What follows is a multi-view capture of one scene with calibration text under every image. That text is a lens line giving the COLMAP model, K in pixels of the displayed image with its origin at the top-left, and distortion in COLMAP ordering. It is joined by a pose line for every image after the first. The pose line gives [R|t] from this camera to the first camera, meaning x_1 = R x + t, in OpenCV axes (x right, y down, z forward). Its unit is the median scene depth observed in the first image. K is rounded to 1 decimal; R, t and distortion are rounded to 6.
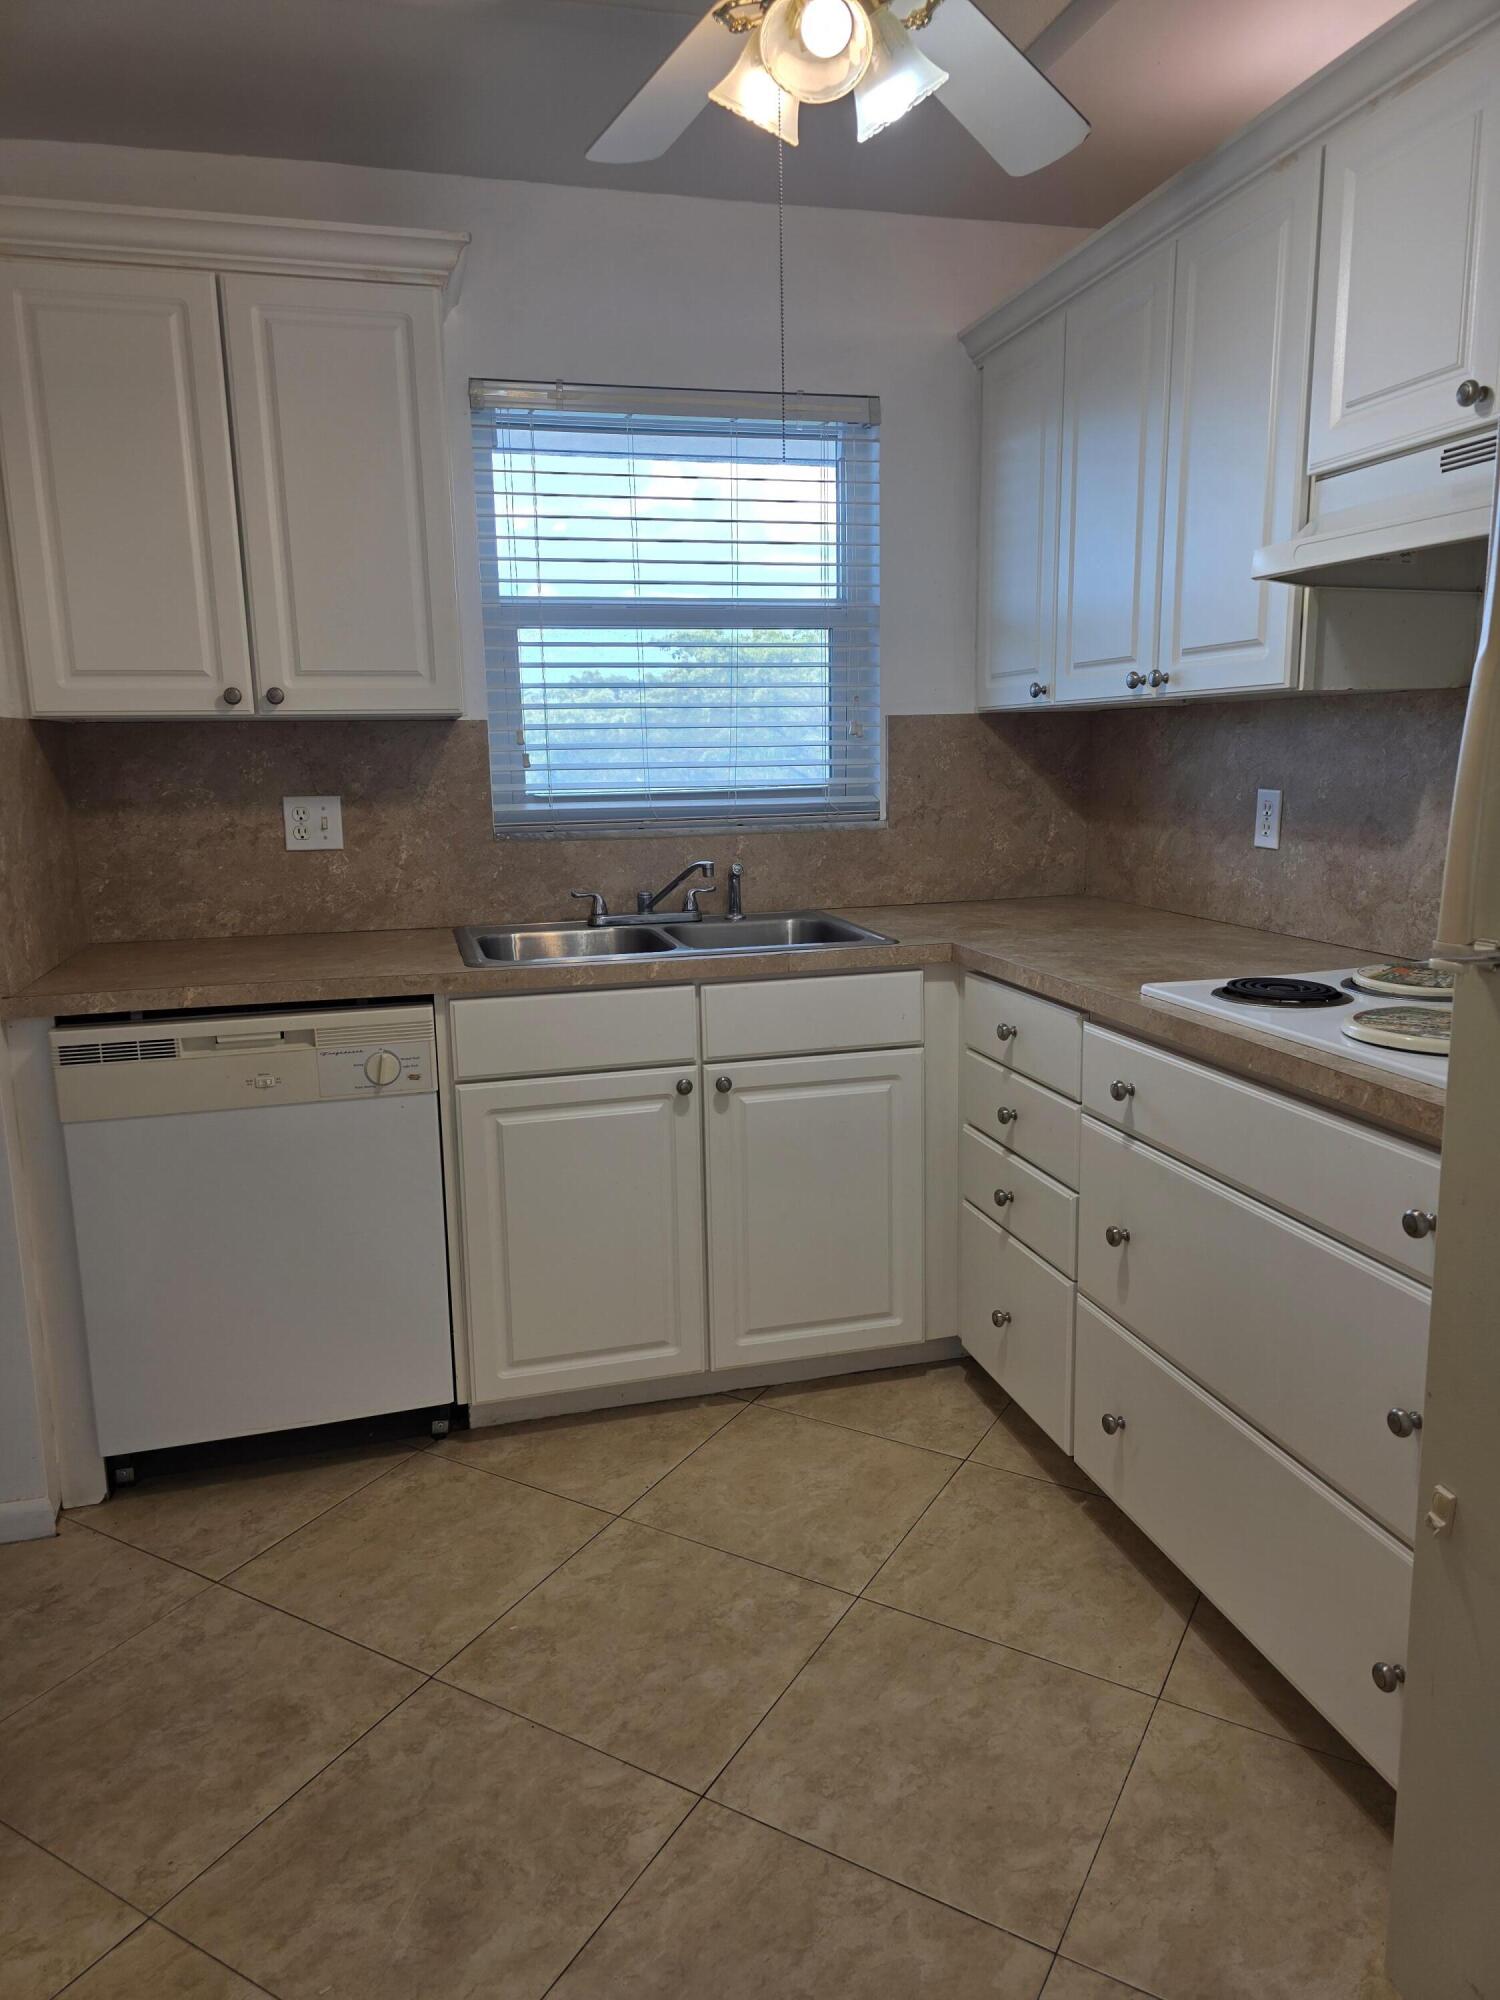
lens RADIAL K [[1342.7, 0, 748.4], [0, 1342.7, 986.9], [0, 0, 1]] dist [0.059462, -0.049226]
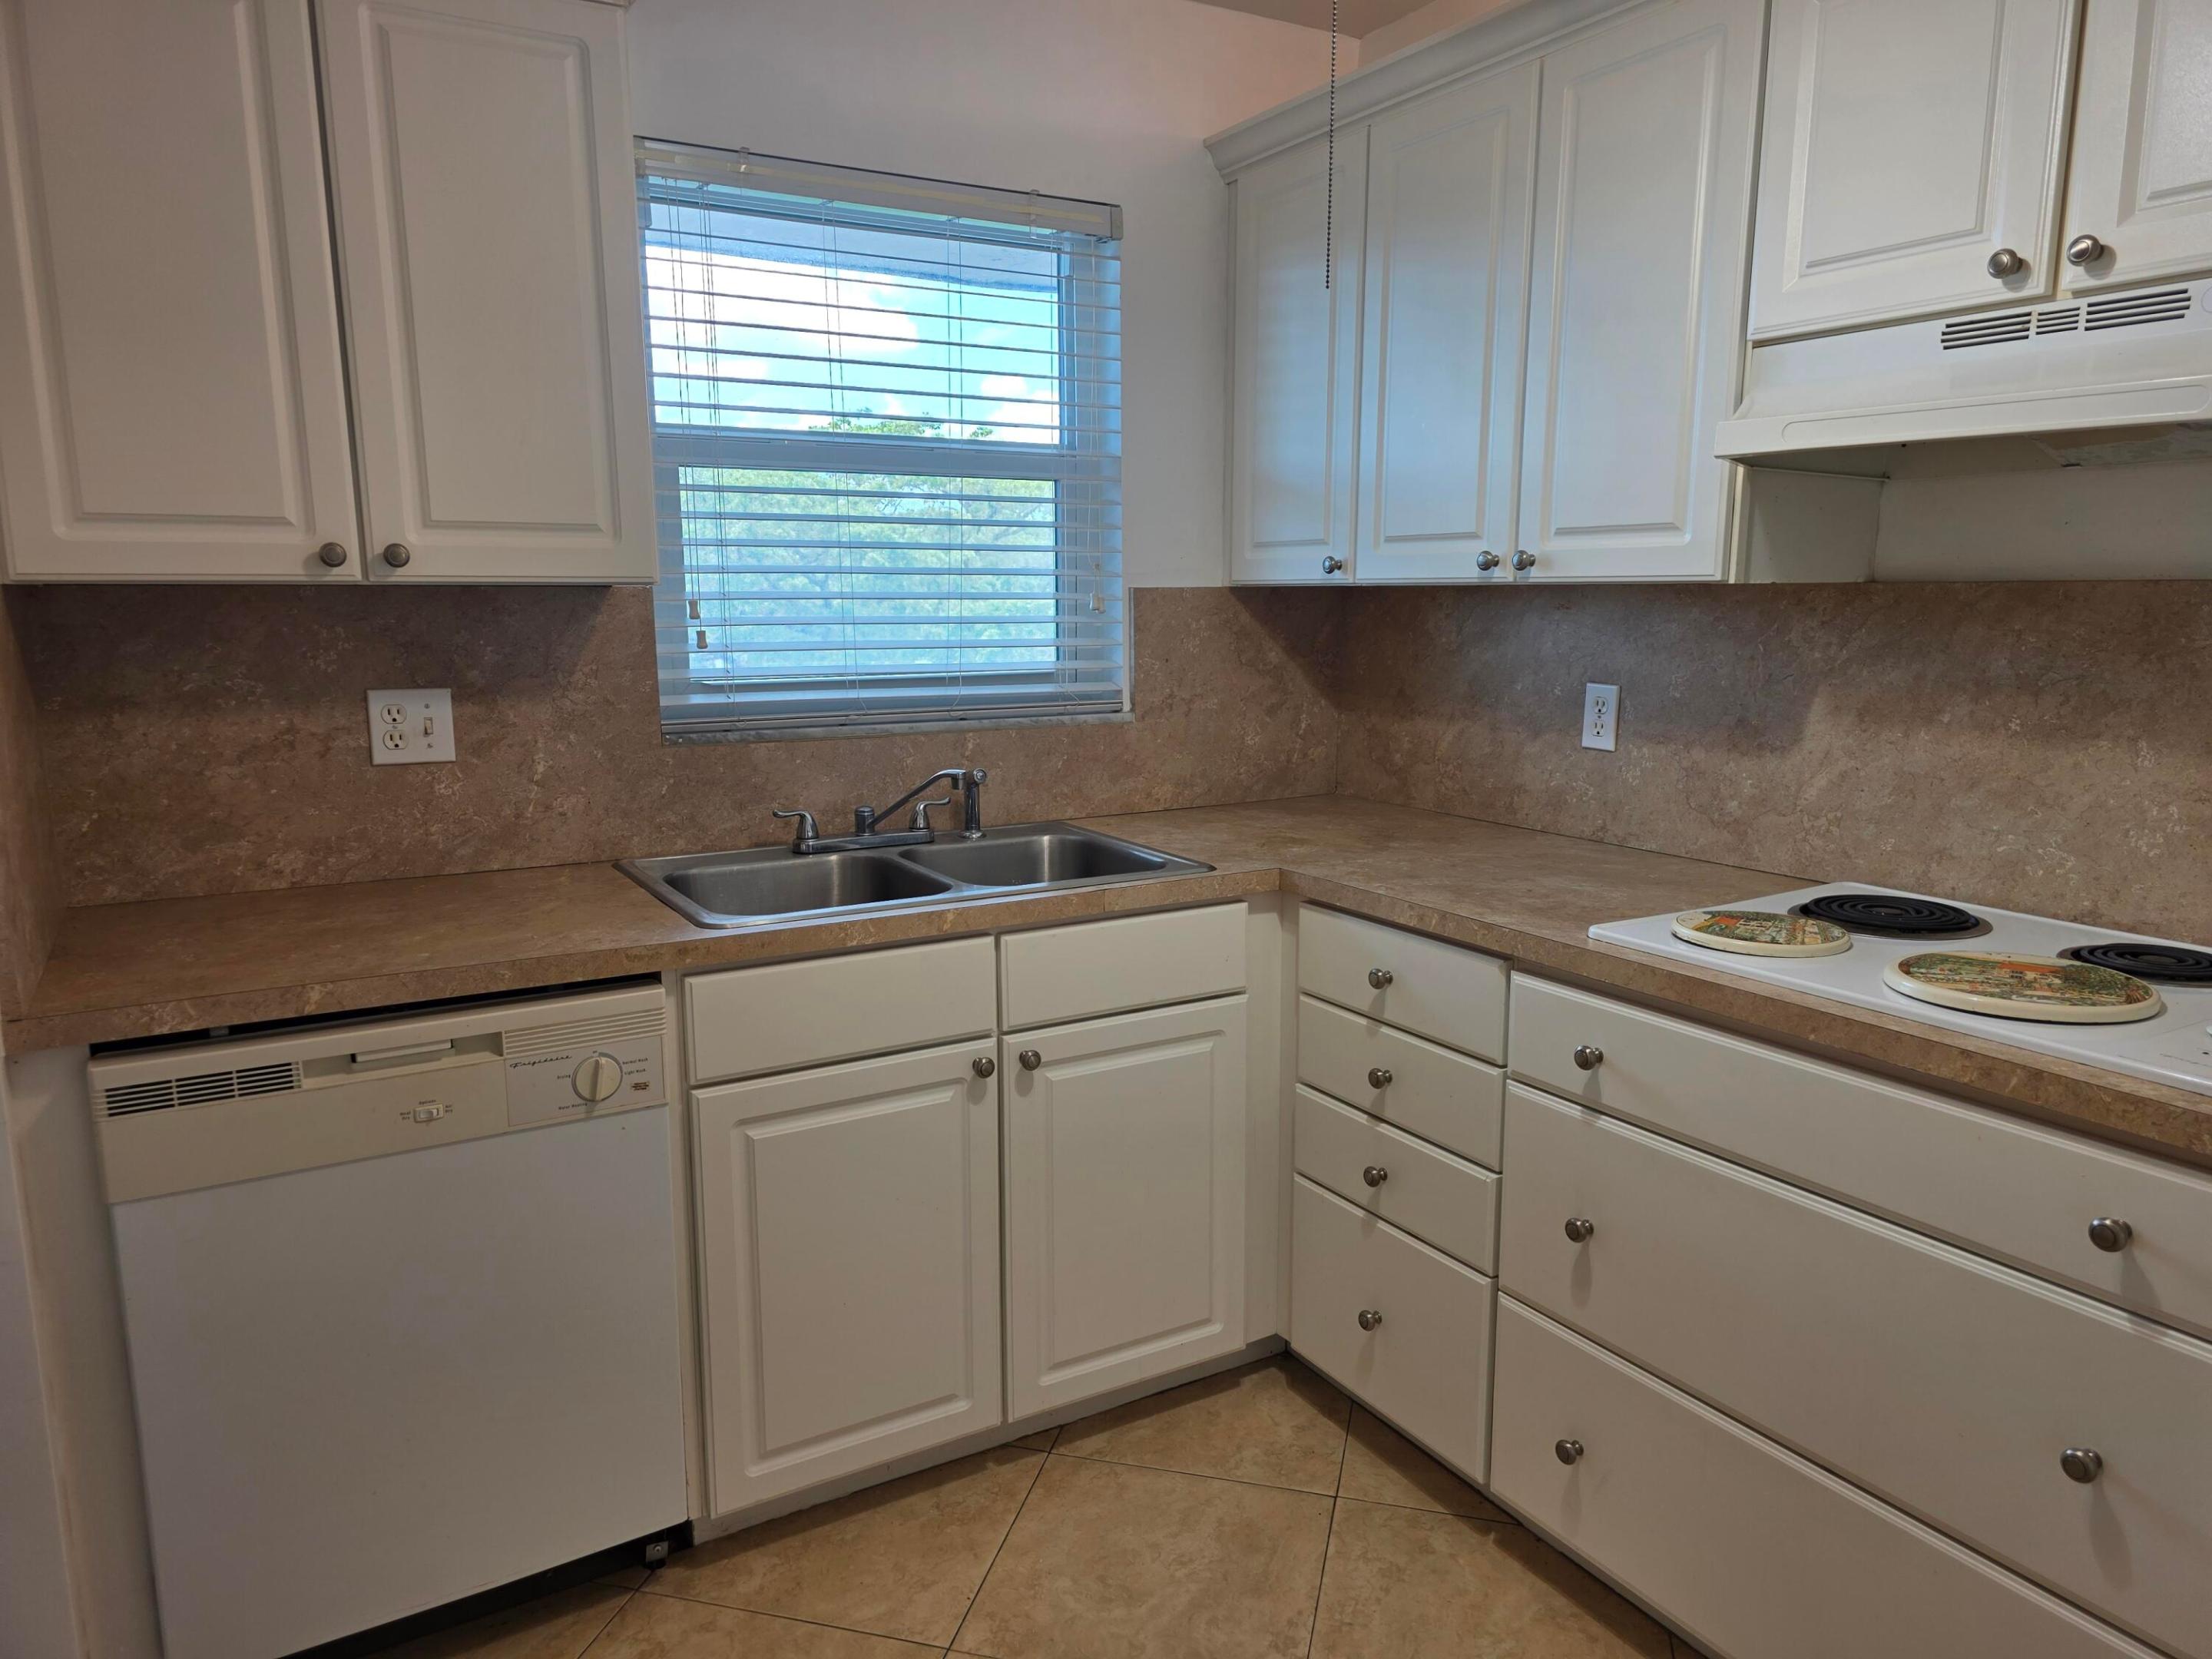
lens RADIAL K [[1485.0, 0, 1107.5], [0, 1485.0, 842.9], [0, 0, 1]] dist [0.059462, -0.049226]
pose [[0.962928, -0.029144, 0.268180, -0.202921], [0.031436, 0.999497, -0.004256, -0.049042], [-0.267921, 0.012528, 0.963359, 0.144513]]
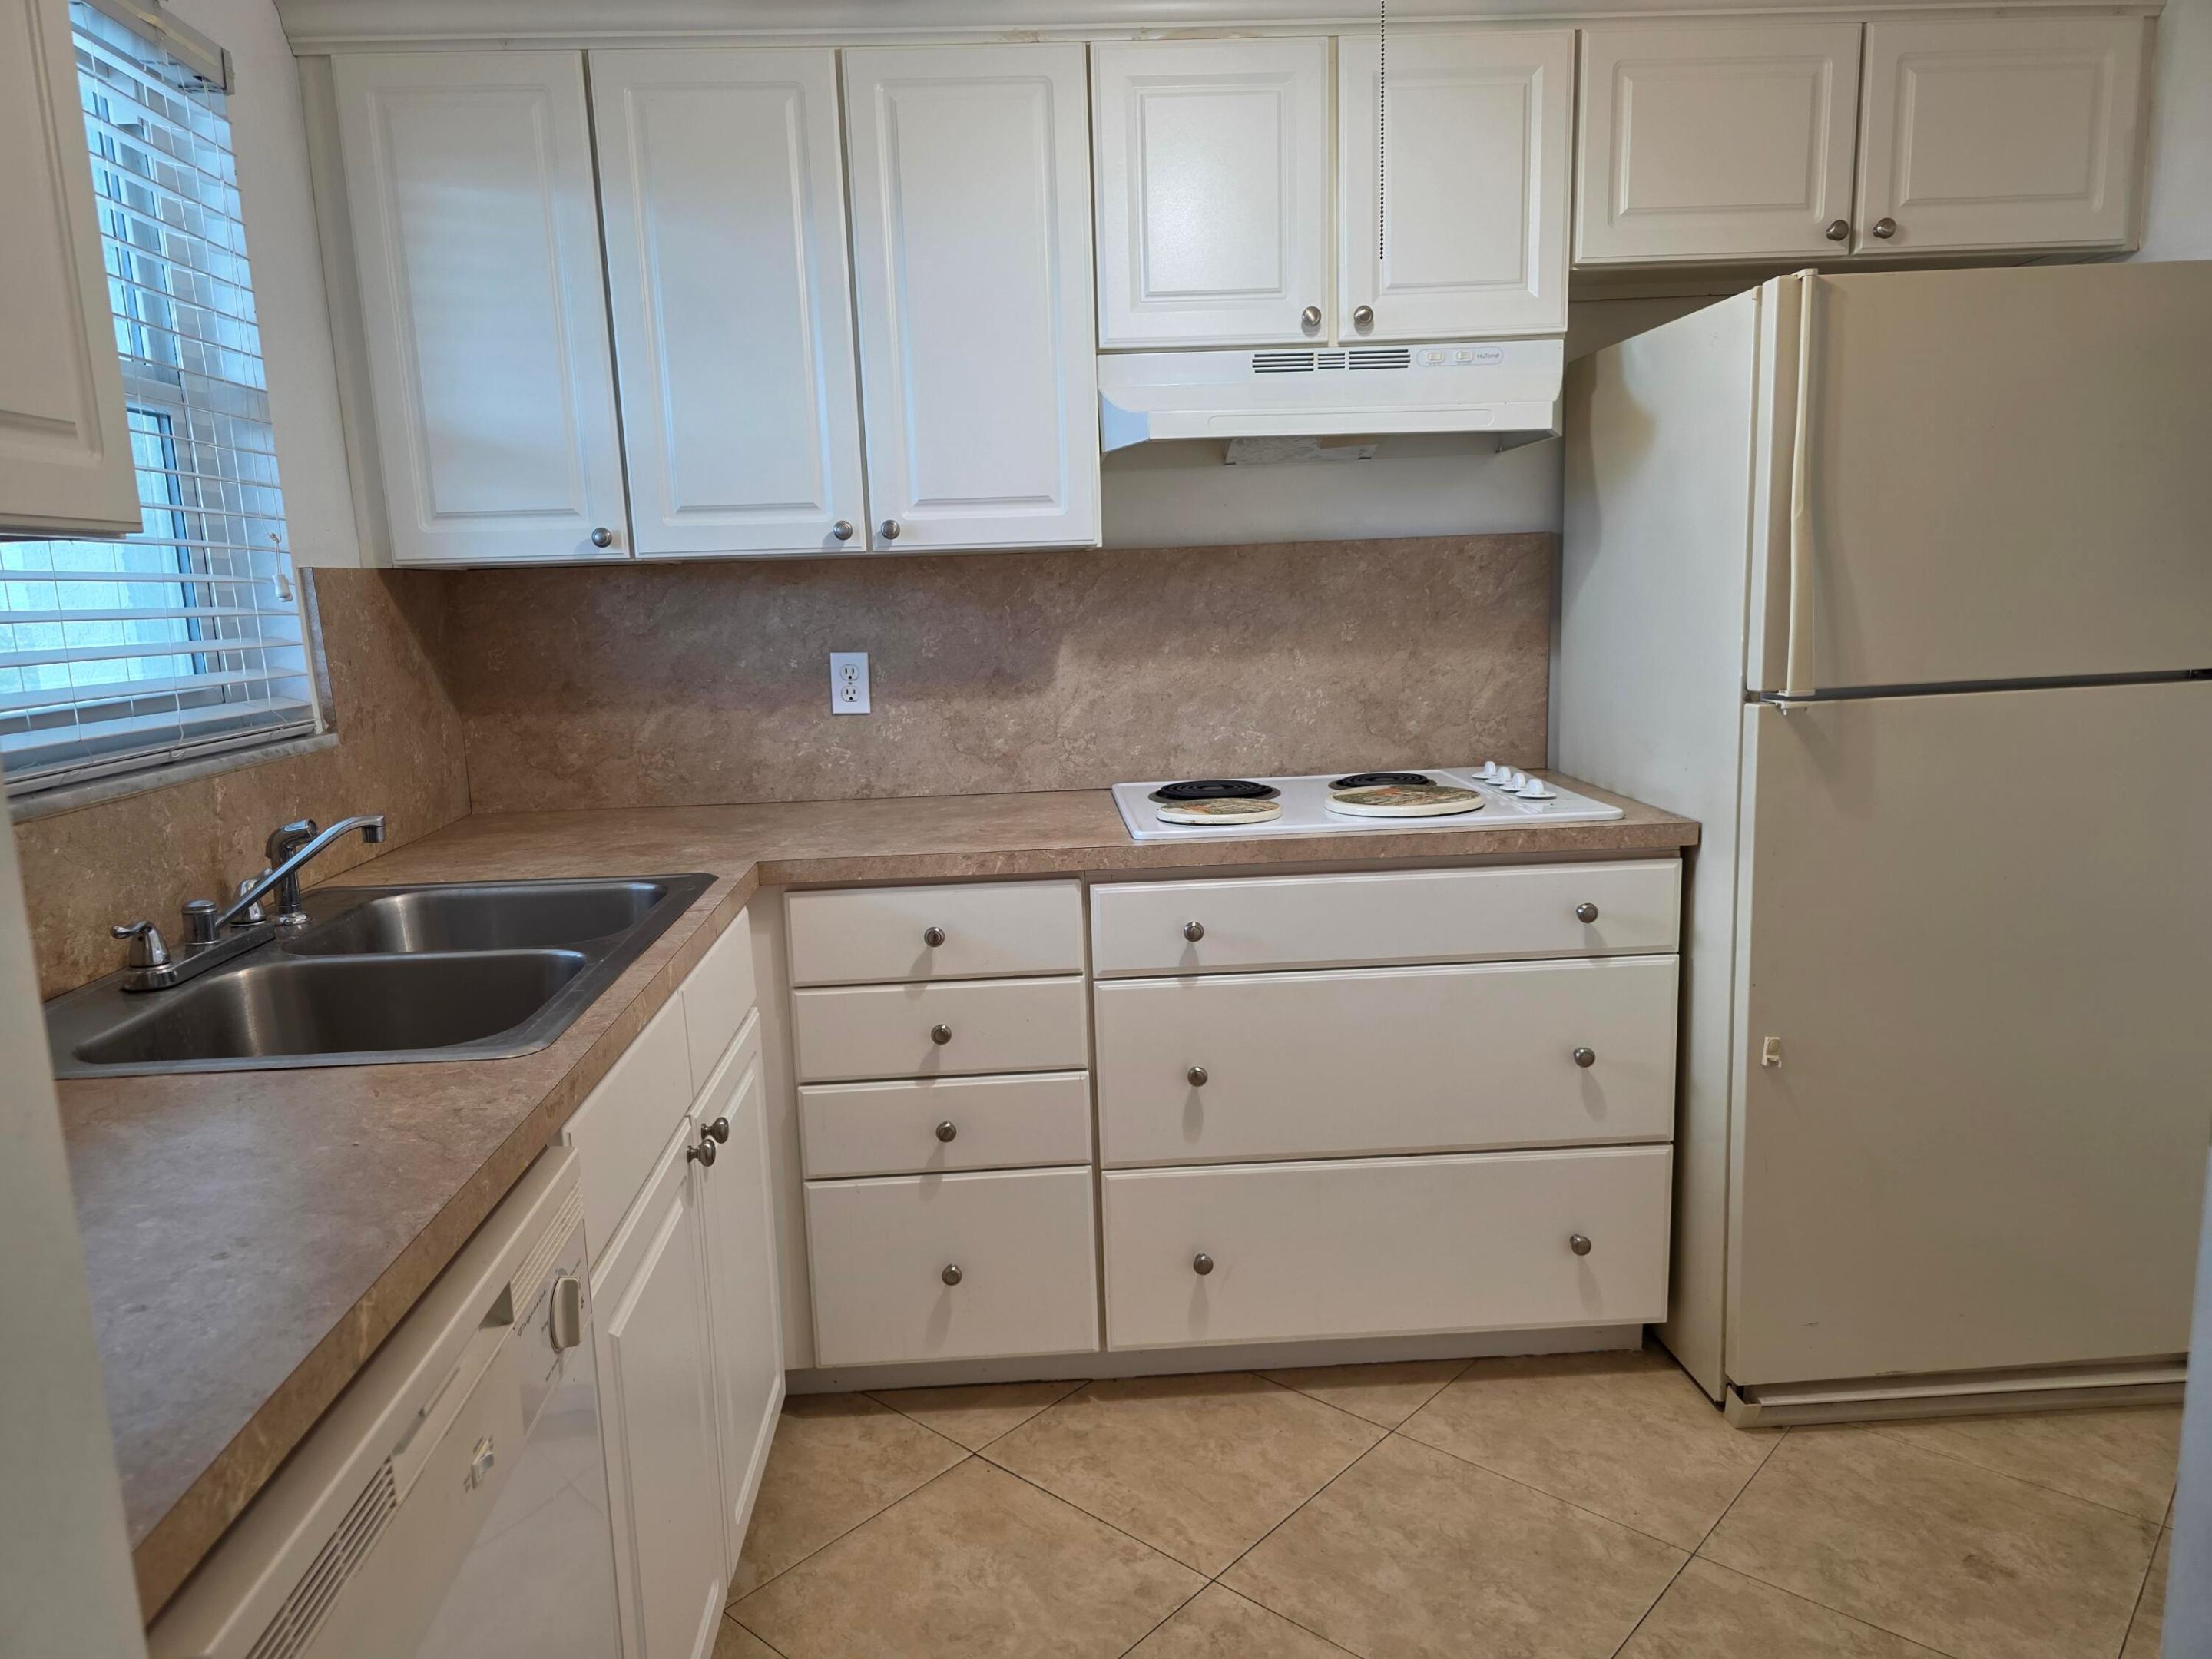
lens RADIAL K [[1485.0, 0, 1083.6], [0, 1485.0, 849.2], [0, 0, 1]] dist [0.059462, -0.049226]
pose [[0.211334, -0.158498, 0.964477, -0.637065], [0.202832, 0.972395, 0.115355, -0.101766], [-0.956137, 0.171248, 0.237648, 0.635601]]
